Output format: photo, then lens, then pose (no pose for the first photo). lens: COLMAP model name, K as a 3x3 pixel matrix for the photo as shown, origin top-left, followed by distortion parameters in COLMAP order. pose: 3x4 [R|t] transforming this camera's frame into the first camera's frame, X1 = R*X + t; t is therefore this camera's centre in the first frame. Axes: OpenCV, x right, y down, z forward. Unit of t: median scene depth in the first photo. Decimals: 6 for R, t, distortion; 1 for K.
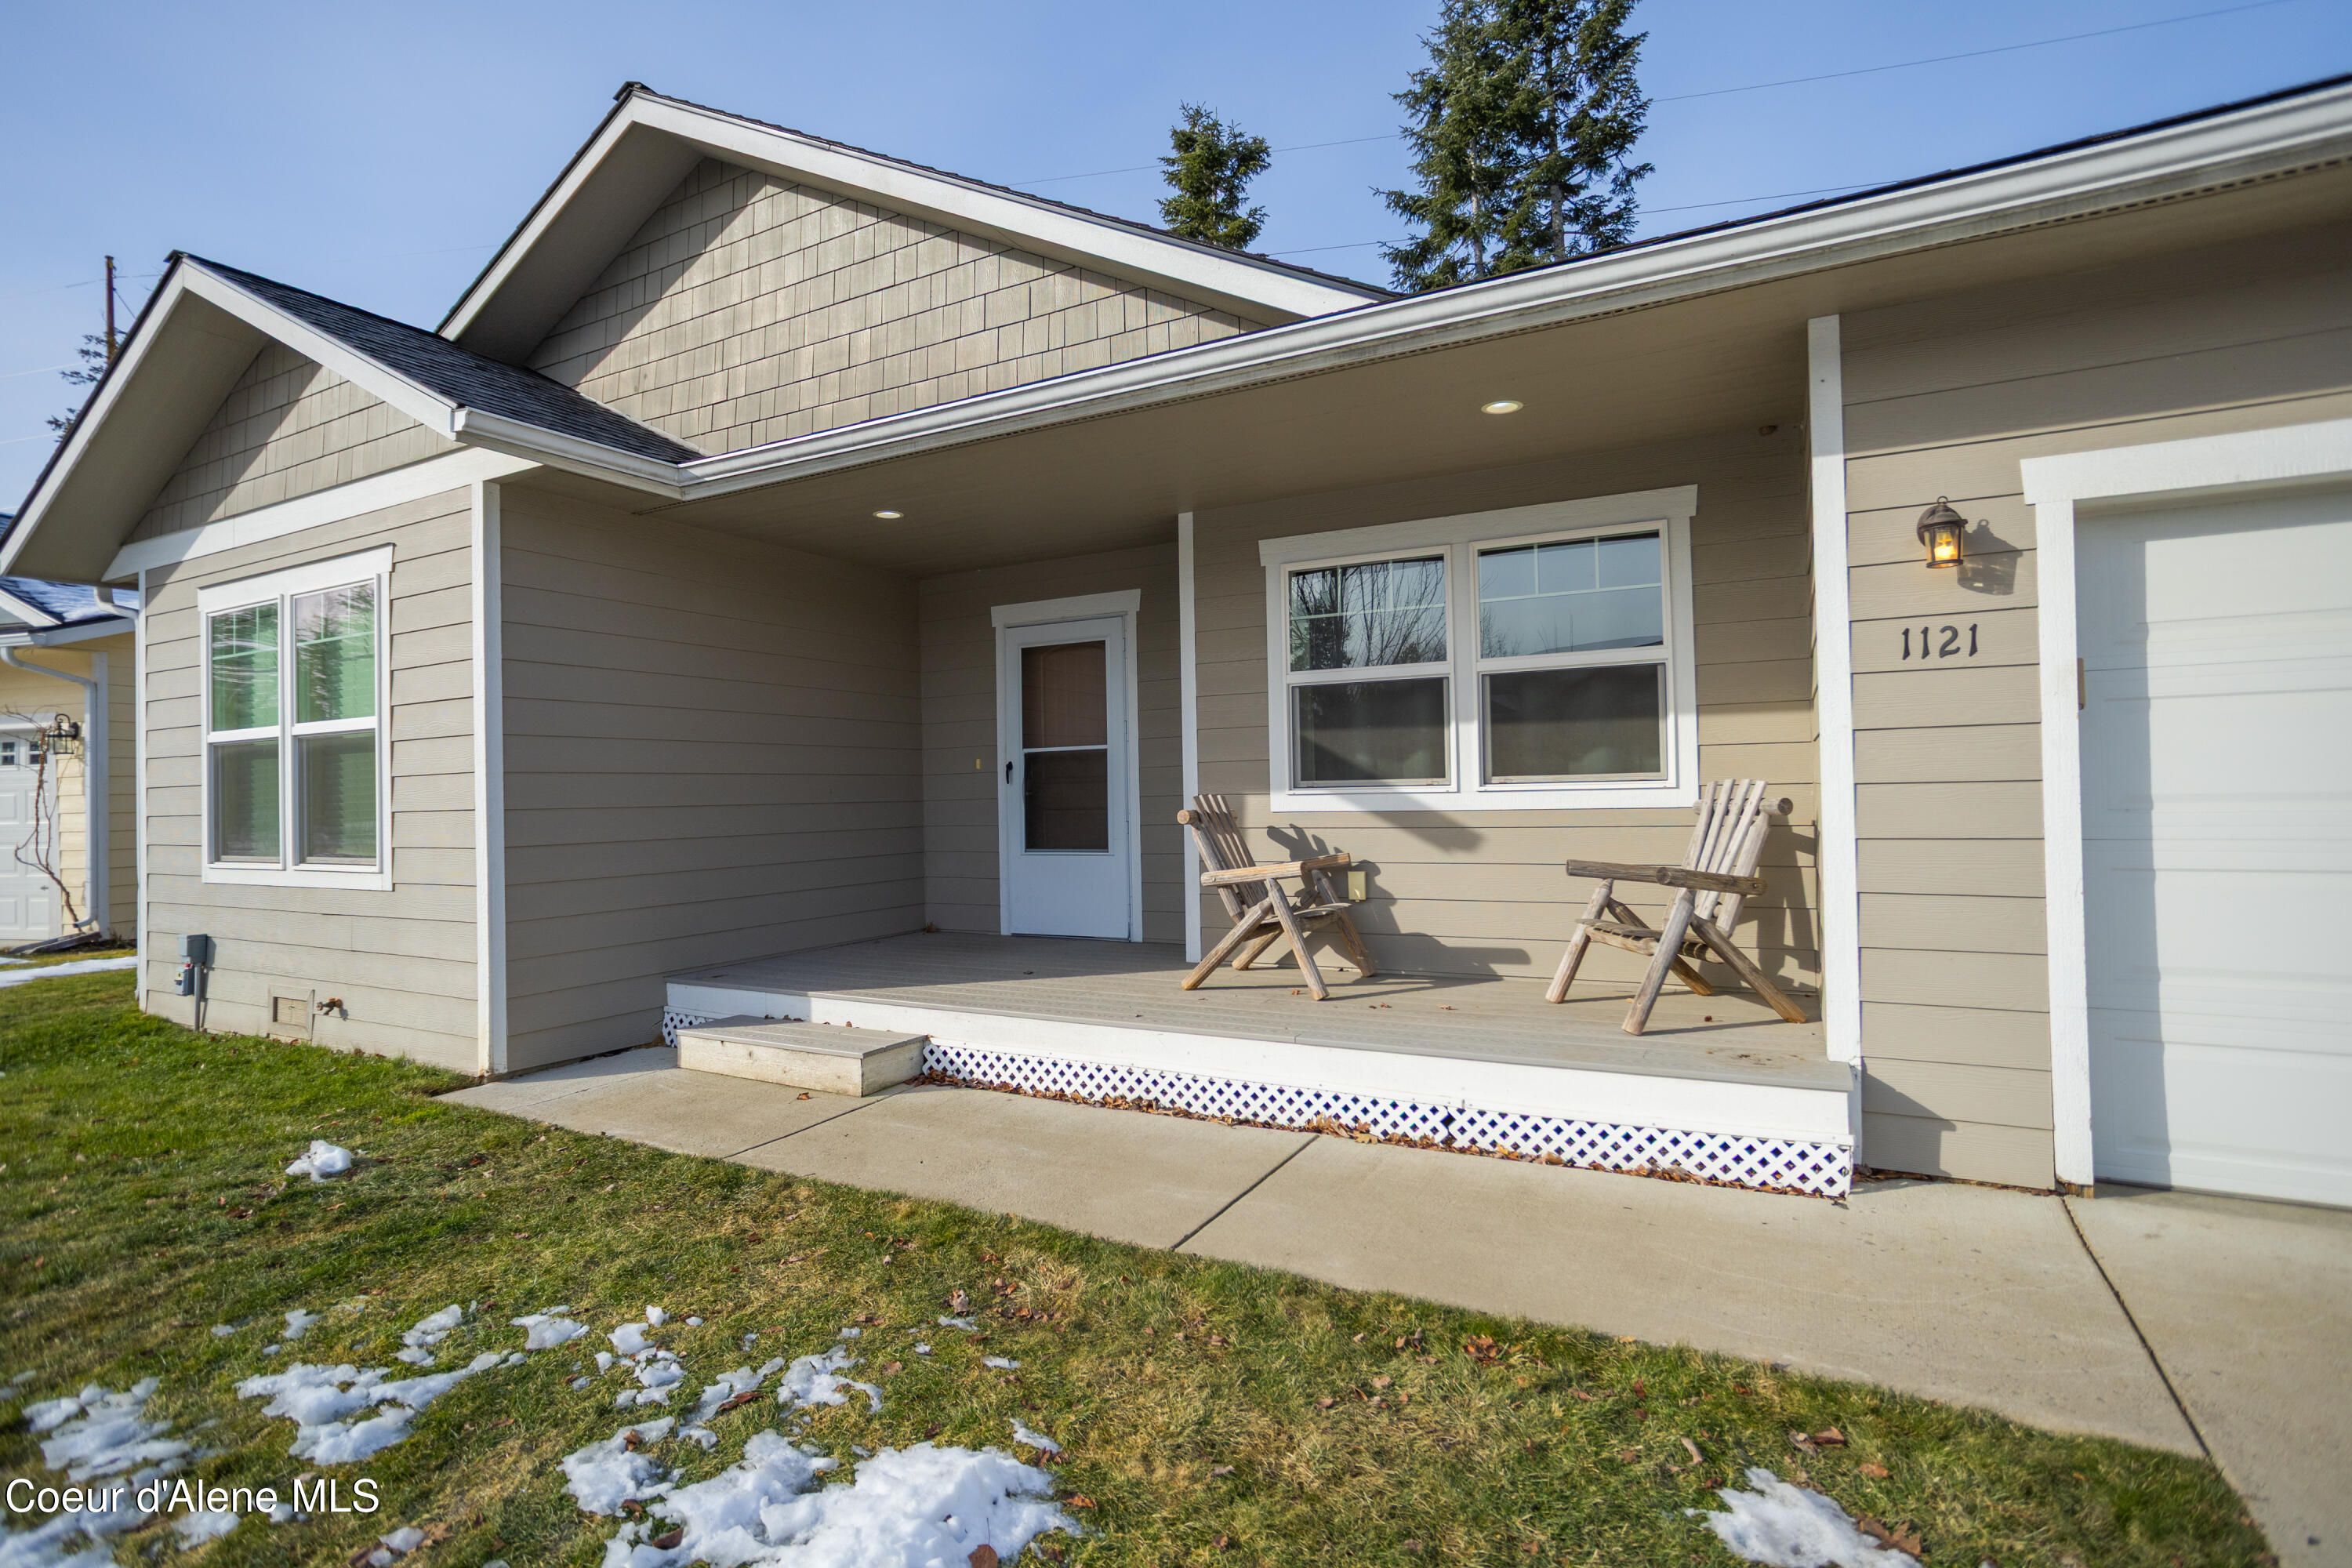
lens RADIAL K [[1136.4, 0, 1174.7], [0, 1136.4, 774.8], [0, 0, 1]] dist [-0.048517, 0.033849]
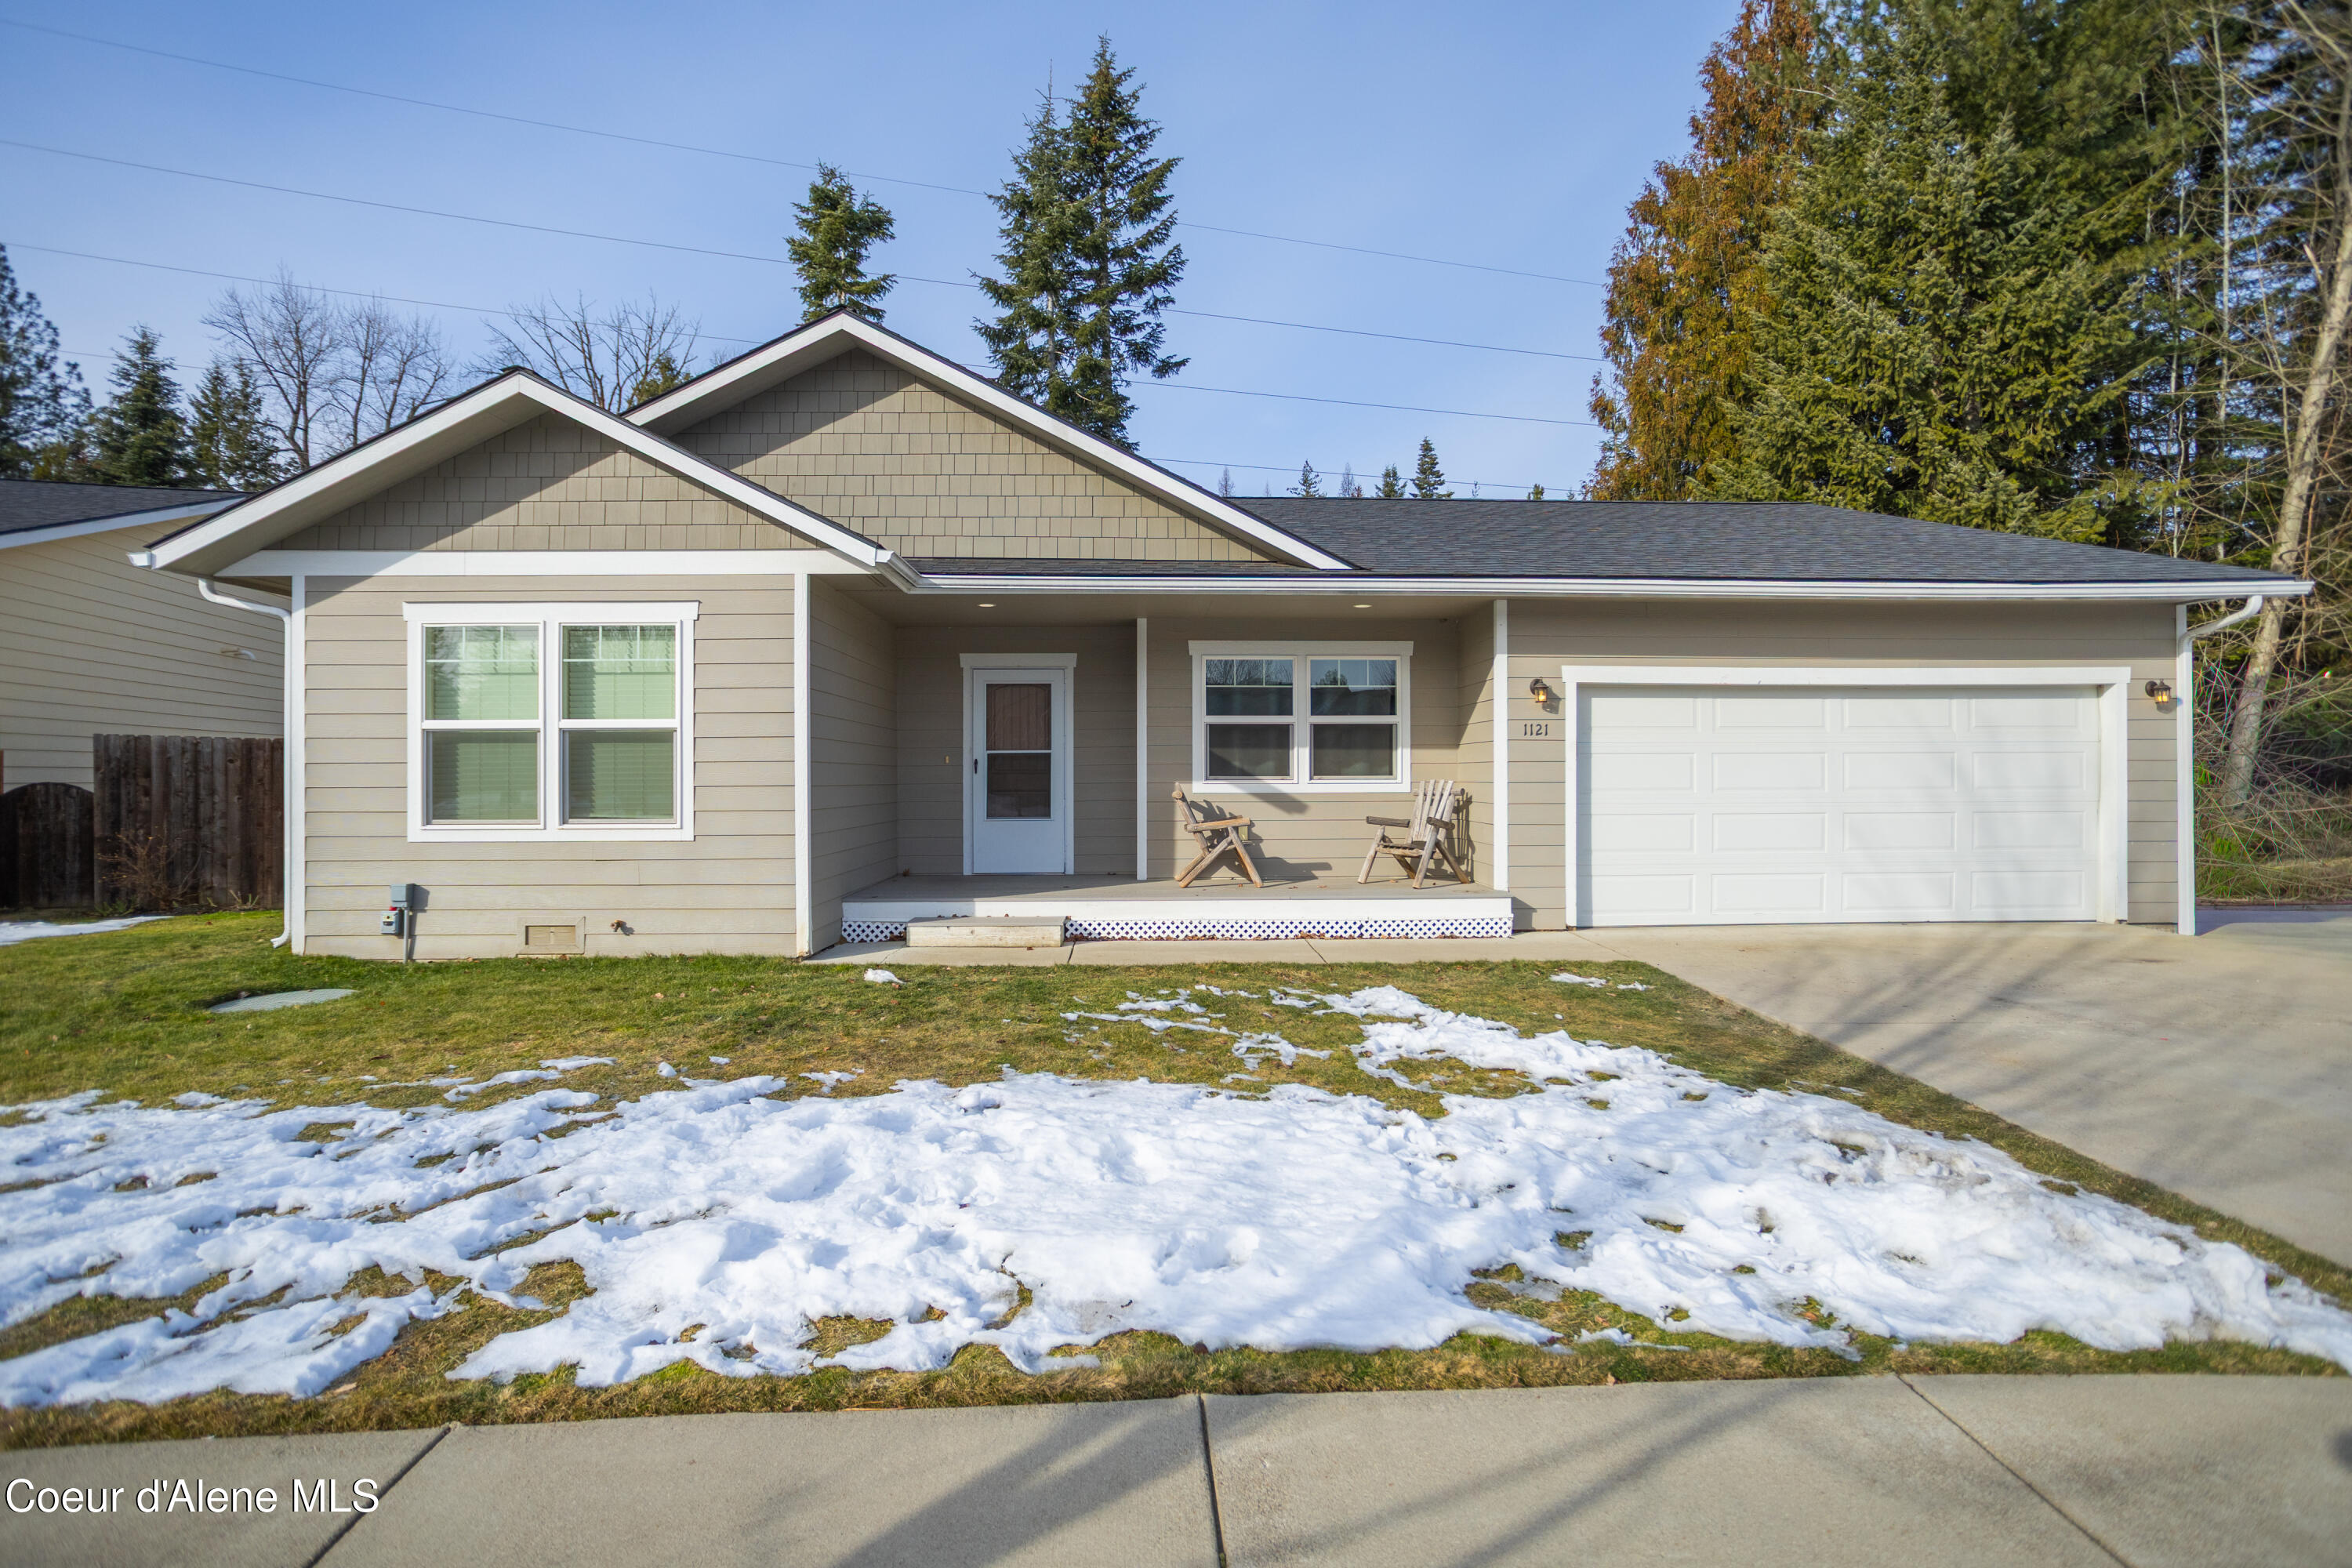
lens RADIAL K [[1136.4, 0, 1174.7], [0, 1136.4, 774.8], [0, 0, 1]] dist [-0.048517, 0.033849]
pose [[0.868298, 0.018967, 0.495680, -0.830414], [-0.022632, 0.999743, 0.001390, 0.002354], [-0.495526, -0.012425, 0.868504, -0.542884]]
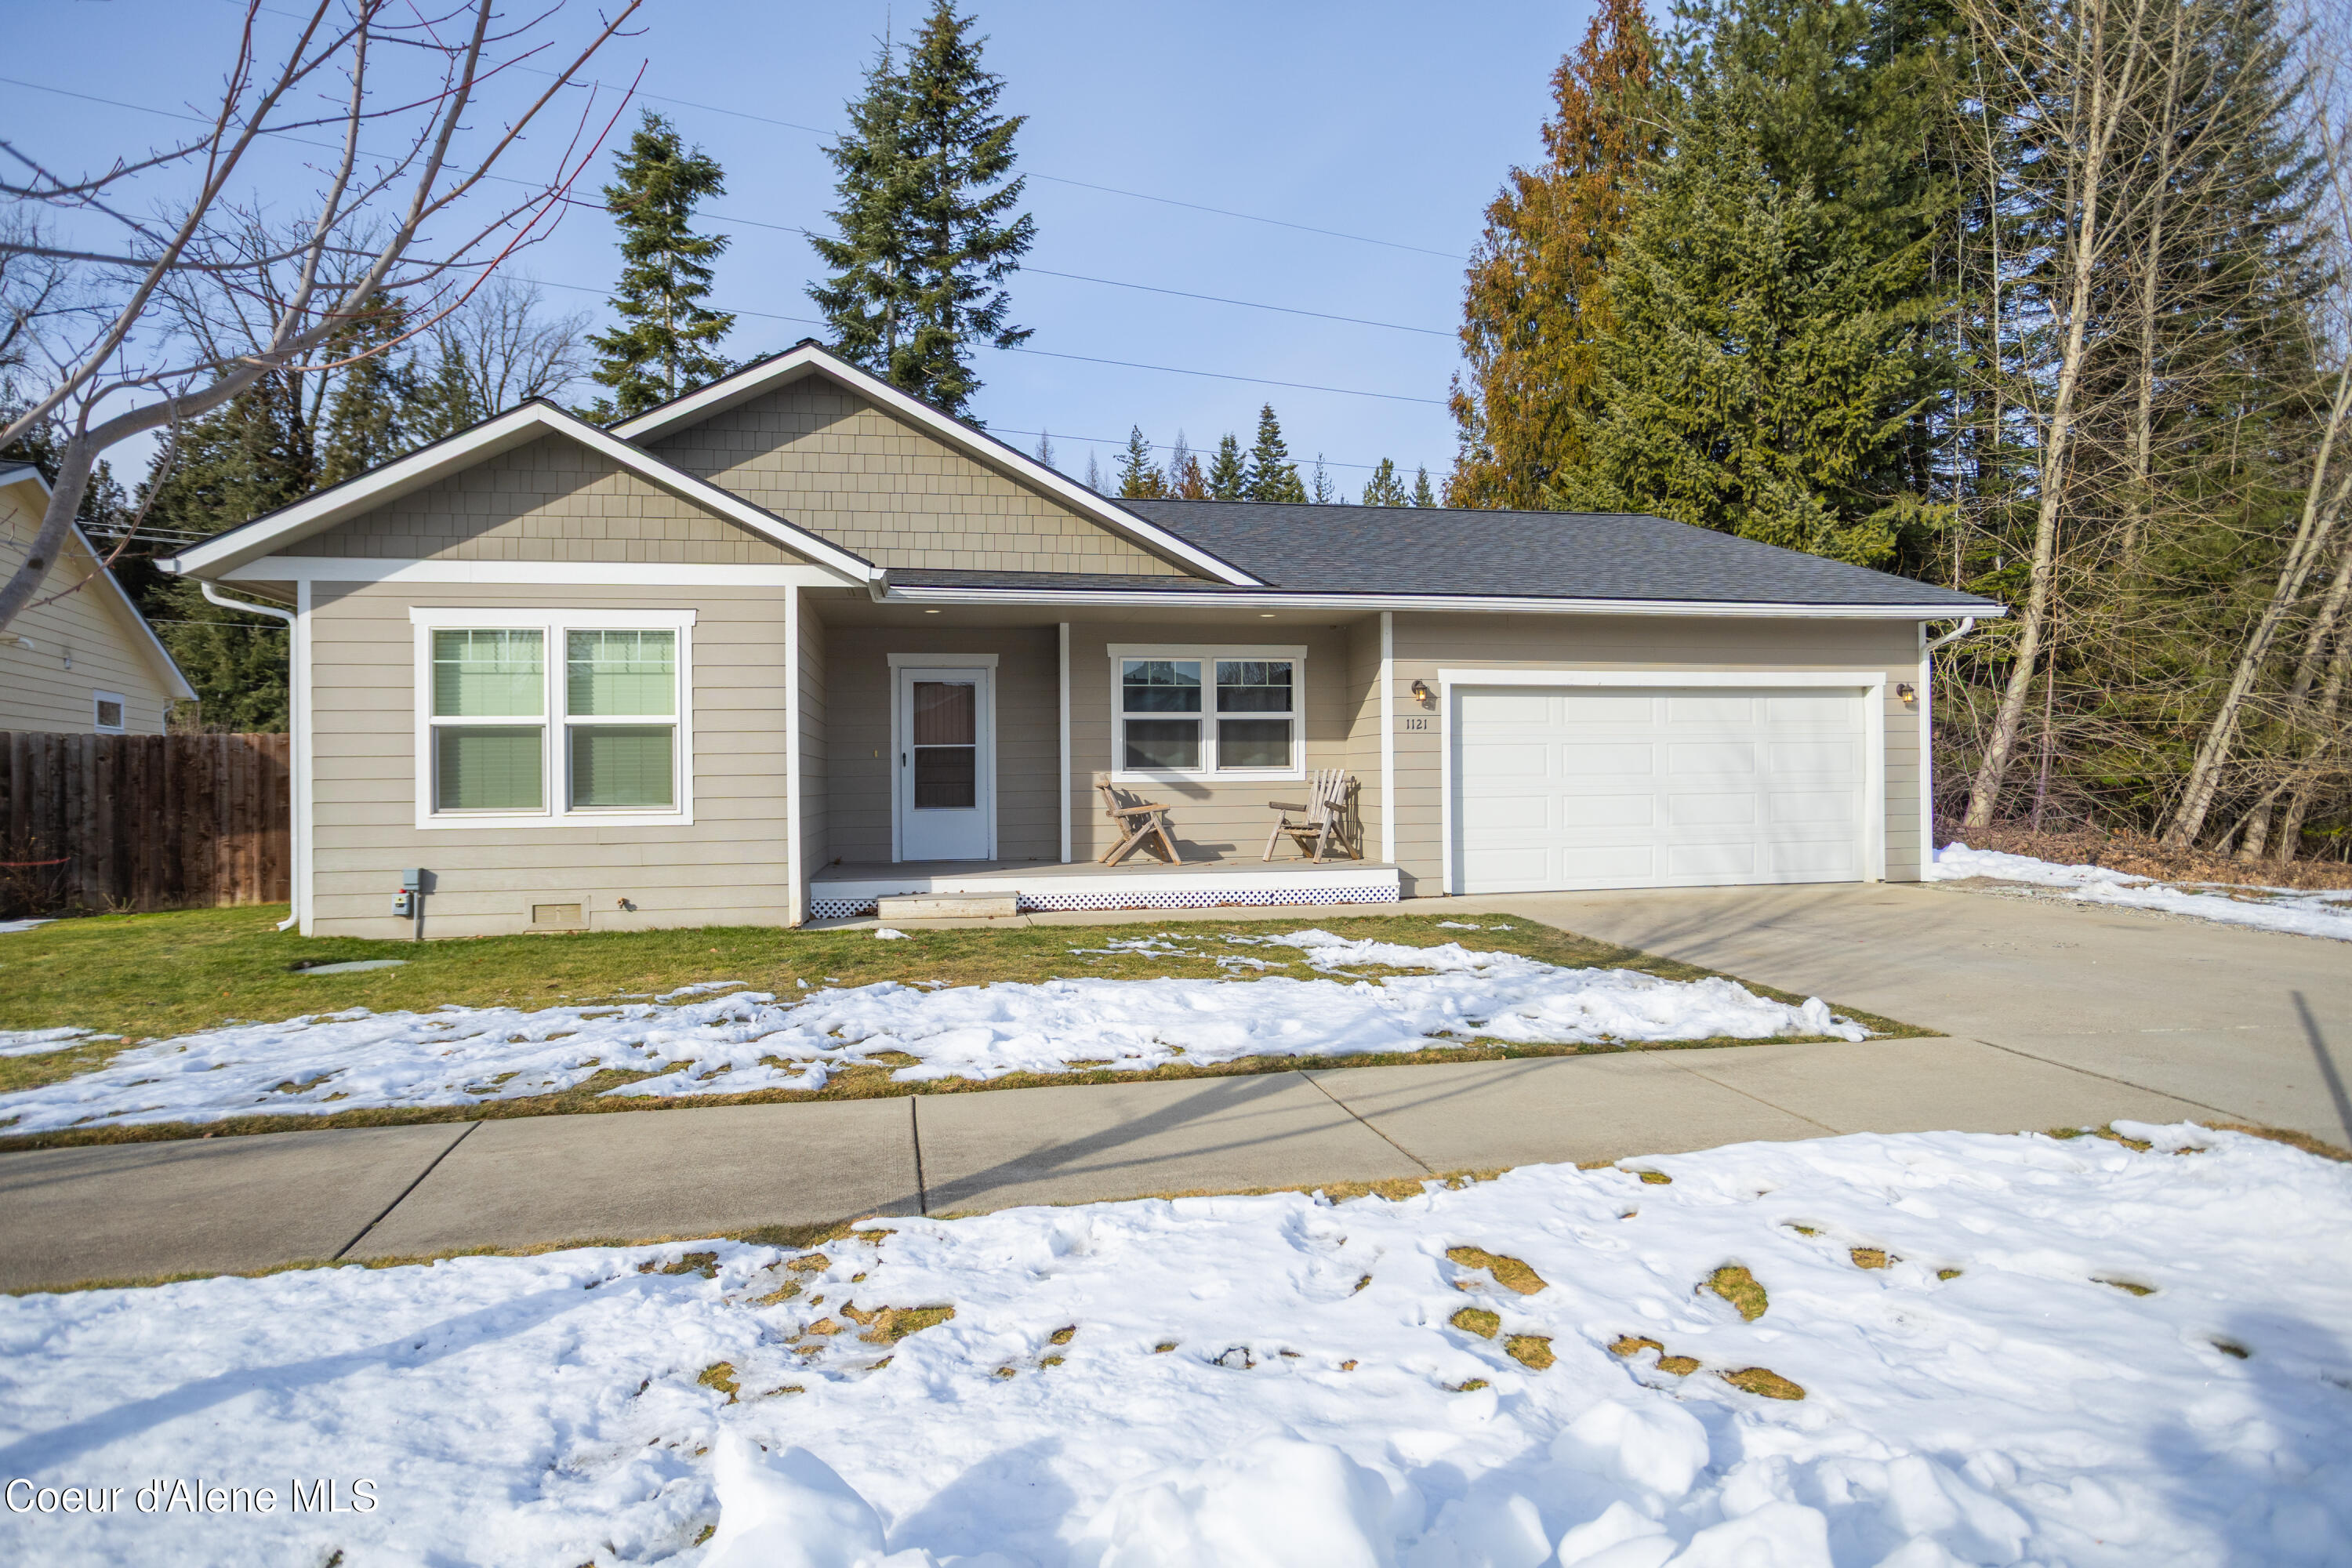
lens RADIAL K [[1312.4, 0, 1171.4], [0, 1312.4, 773.4], [0, 0, 1]] dist [-0.022283, 0.001267]
pose [[0.784946, 0.015263, 0.619376, -1.244433], [-0.015186, 0.999870, -0.005394, 0.027854], [-0.619378, -0.005172, 0.785076, -0.848274]]
